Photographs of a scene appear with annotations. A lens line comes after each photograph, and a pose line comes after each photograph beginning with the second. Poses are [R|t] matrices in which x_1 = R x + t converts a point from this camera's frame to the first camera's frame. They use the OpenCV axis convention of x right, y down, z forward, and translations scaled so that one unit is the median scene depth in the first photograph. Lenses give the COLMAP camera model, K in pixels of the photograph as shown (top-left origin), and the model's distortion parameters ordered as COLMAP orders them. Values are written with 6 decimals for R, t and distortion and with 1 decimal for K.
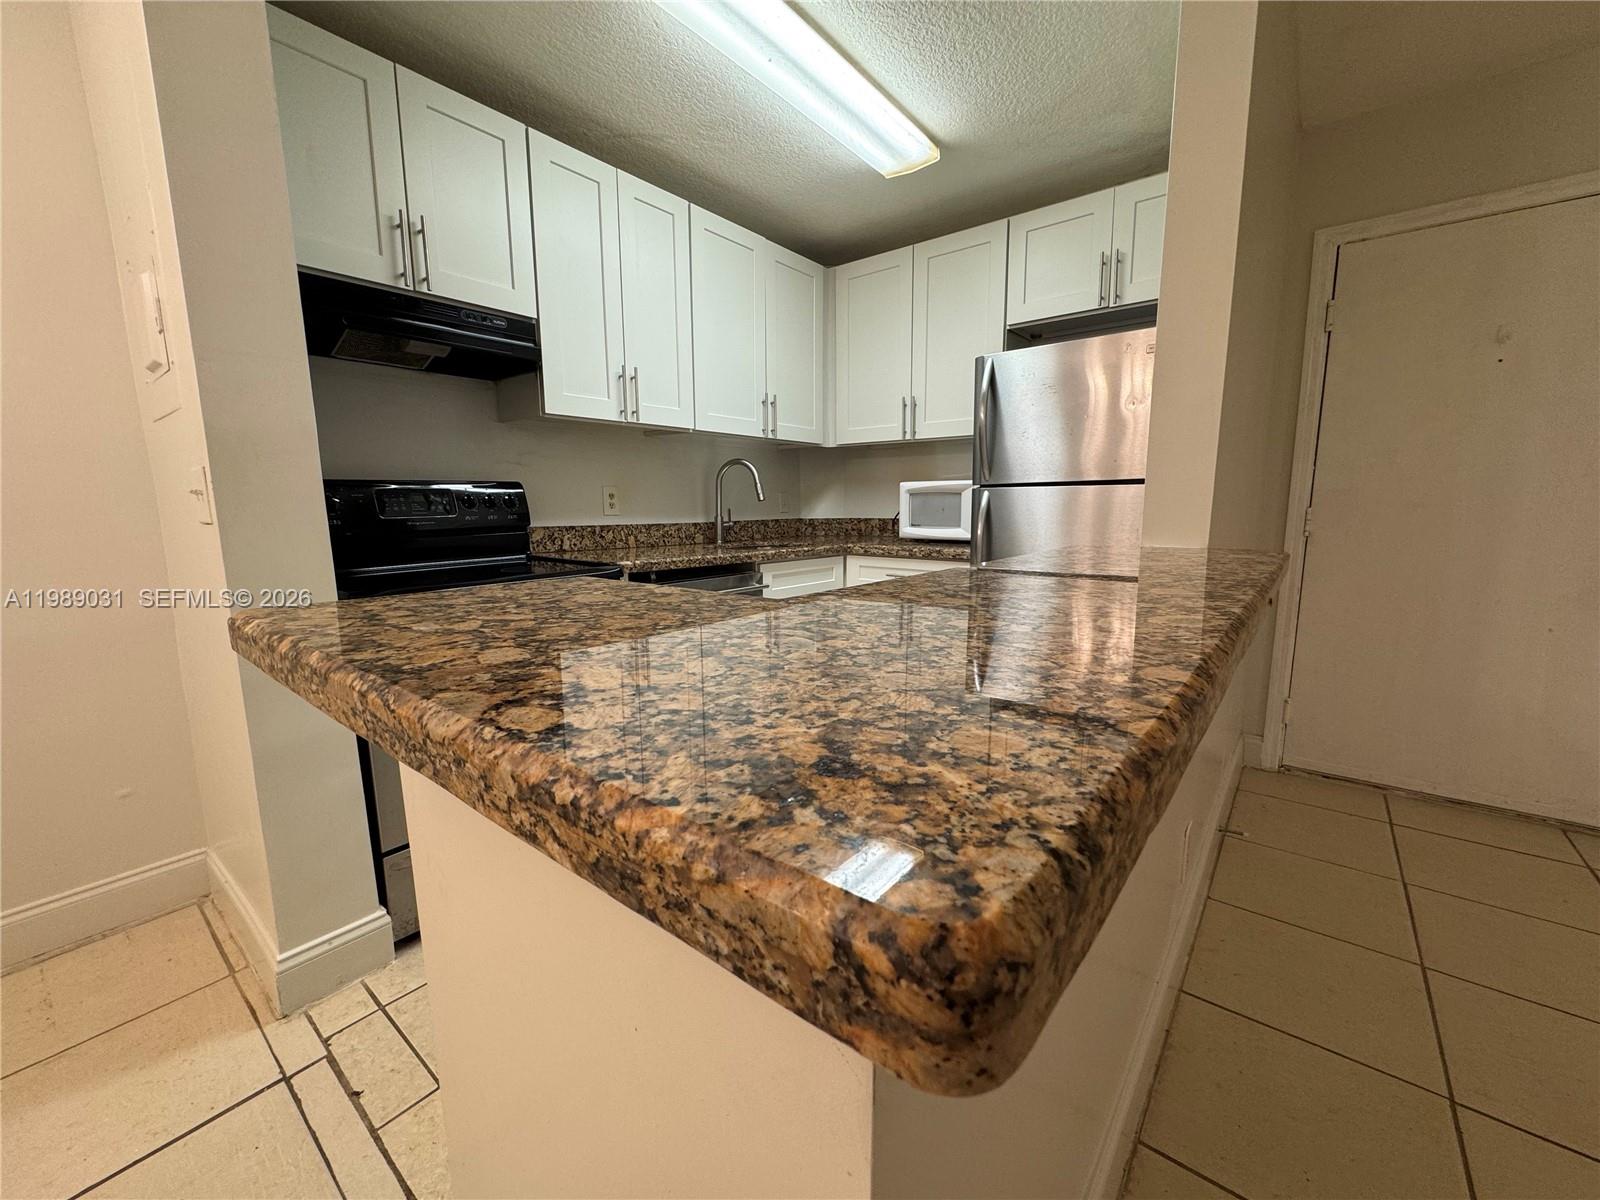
lens RADIAL K [[639.3, 0, 801.8], [0, 639.3, 600.5], [0, 0, 1]] dist [-0.000331, -0.000167]
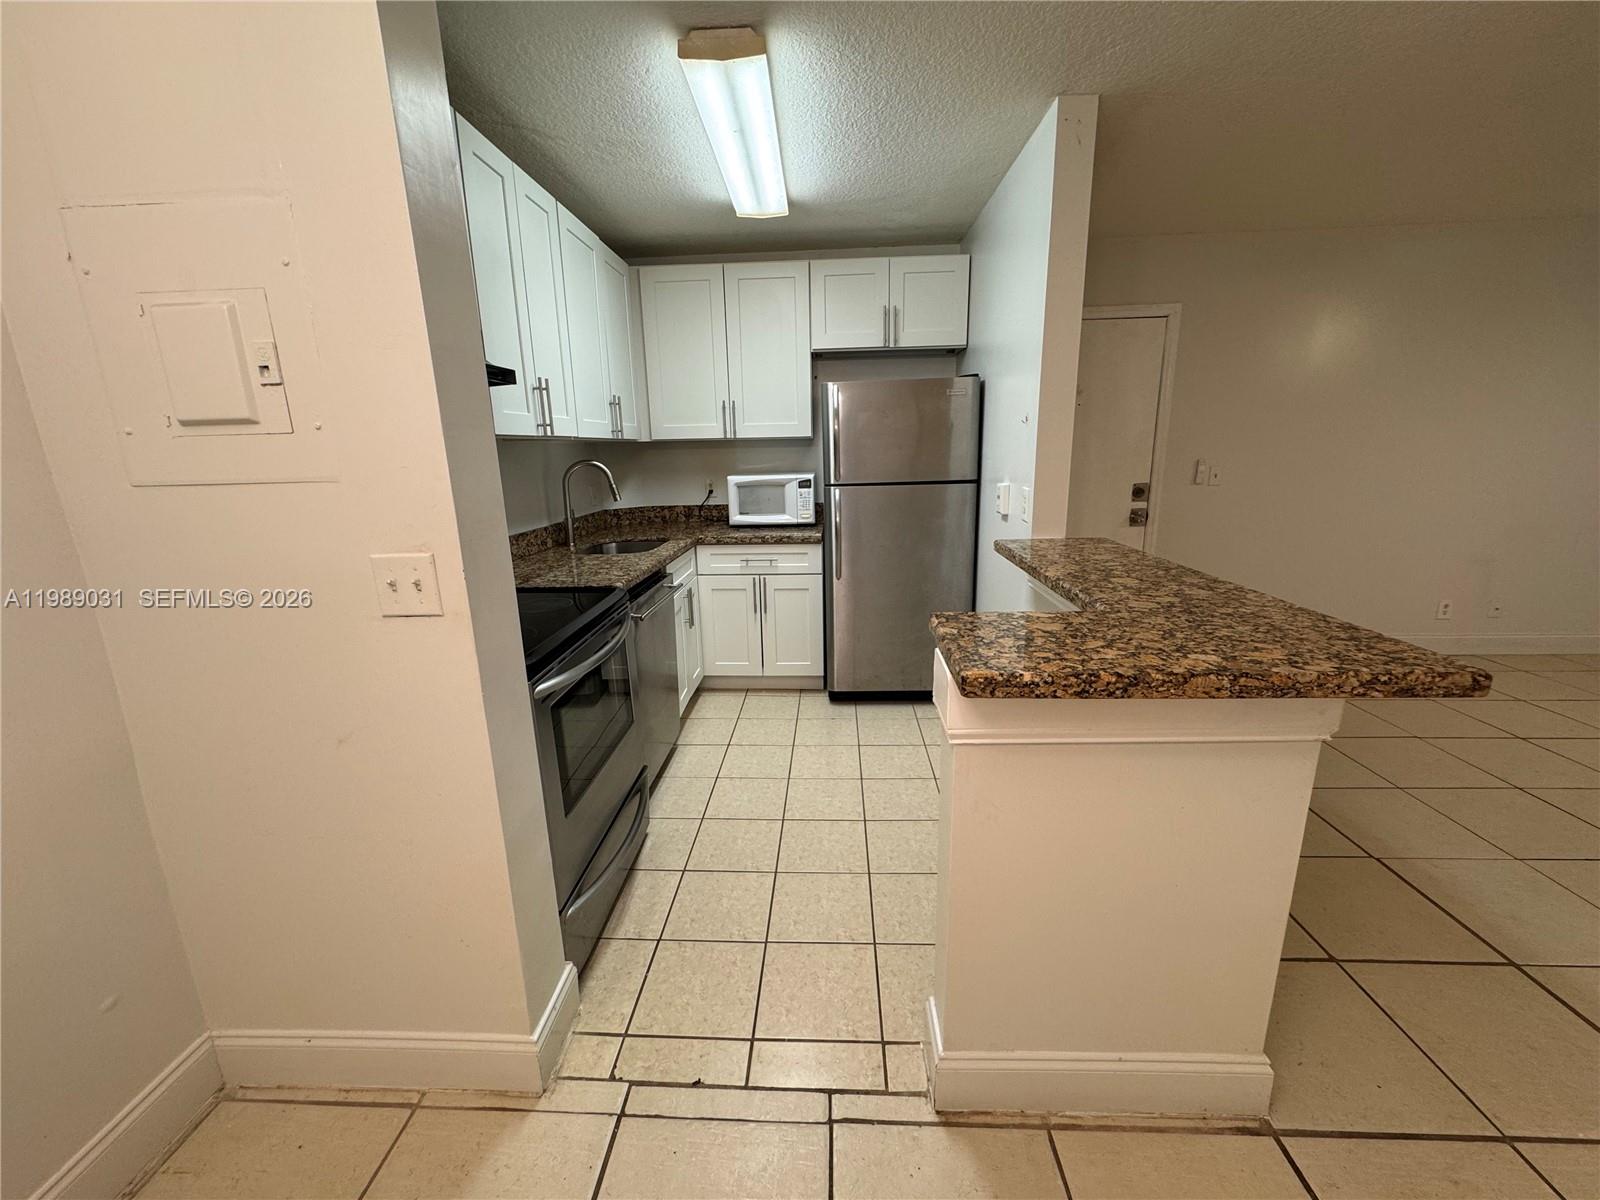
lens RADIAL K [[639.3, 0, 801.5], [0, 639.3, 599.6], [0, 0, 1]] dist [-0.000331, -0.000167]
pose [[0.808678, -0.148295, 0.569253, -0.500826], [0.105814, 0.988589, 0.107216, -0.090689], [-0.578657, -0.026469, 0.815142, -0.012581]]
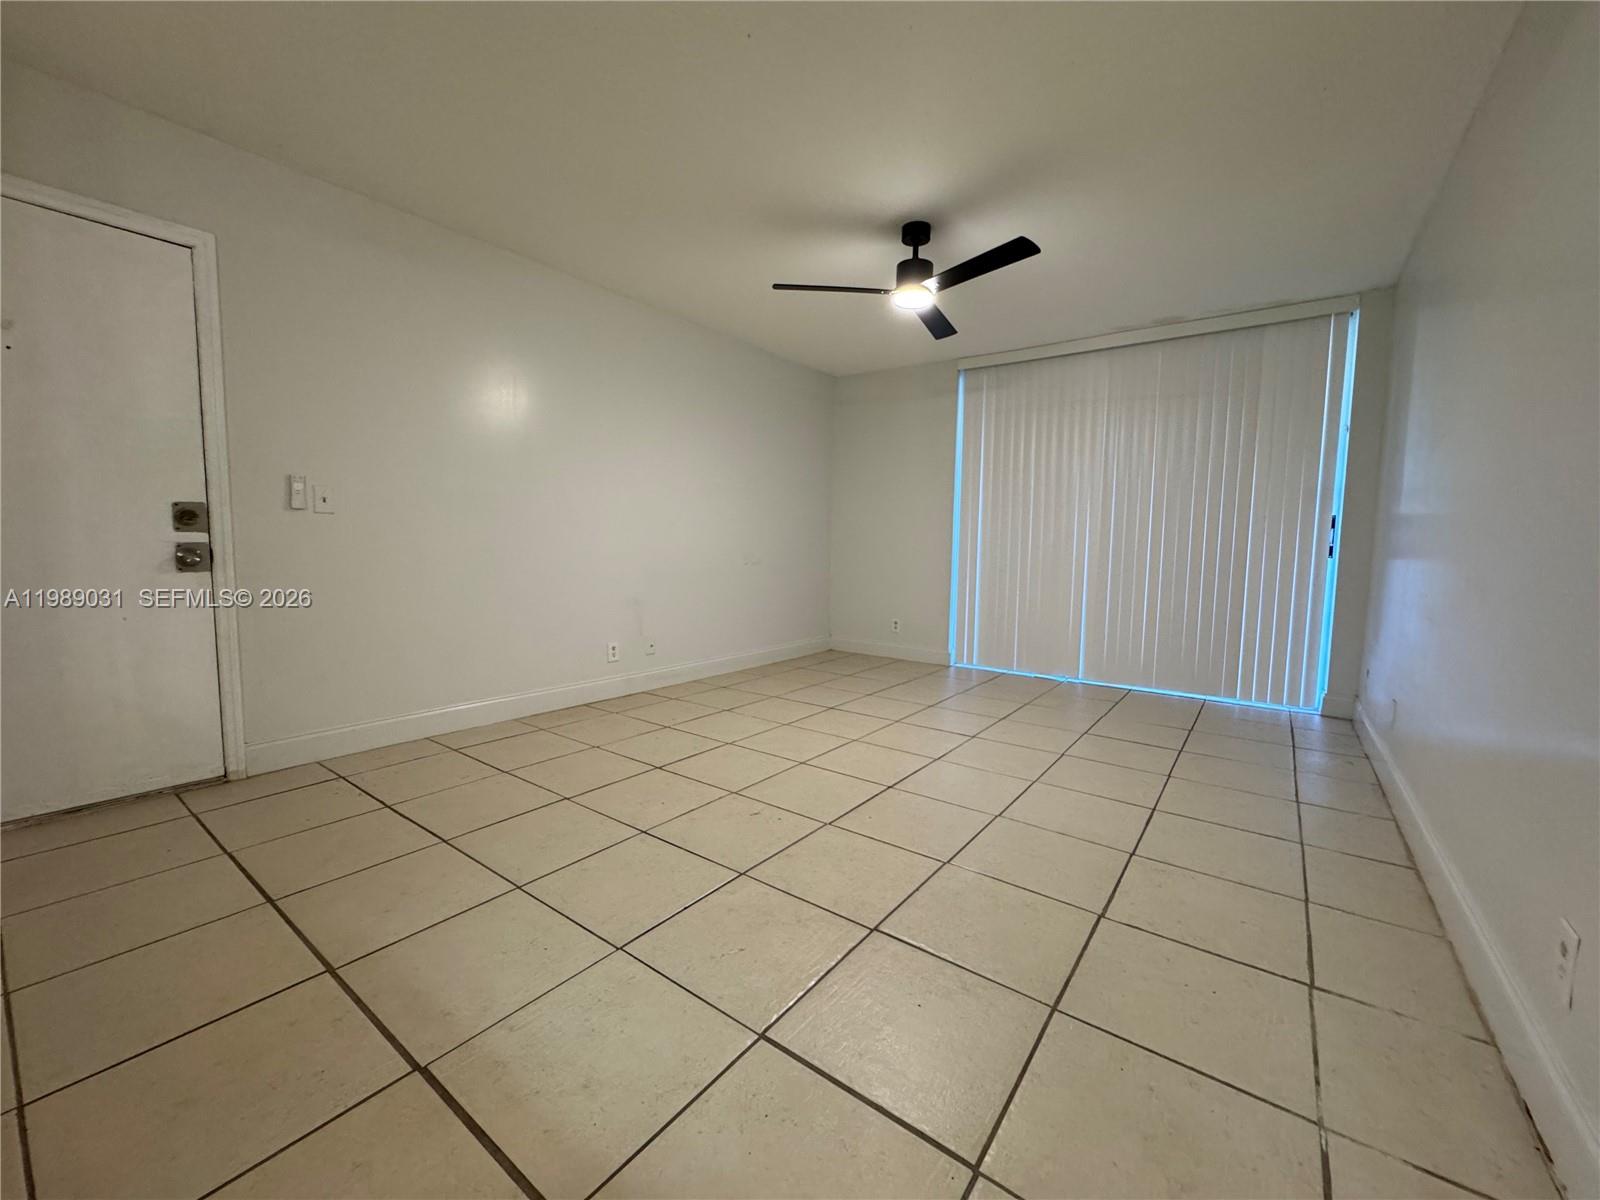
lens RADIAL K [[639.3, 0, 797.5], [0, 639.3, 599.8], [0, 0, 1]] dist [-0.000331, -0.000167]
pose [[-0.030834, -0.081092, 0.996230, 0.058393], [0.135299, 0.987191, 0.084544, 0.062749], [-0.990325, 0.137396, -0.019467, -0.083582]]
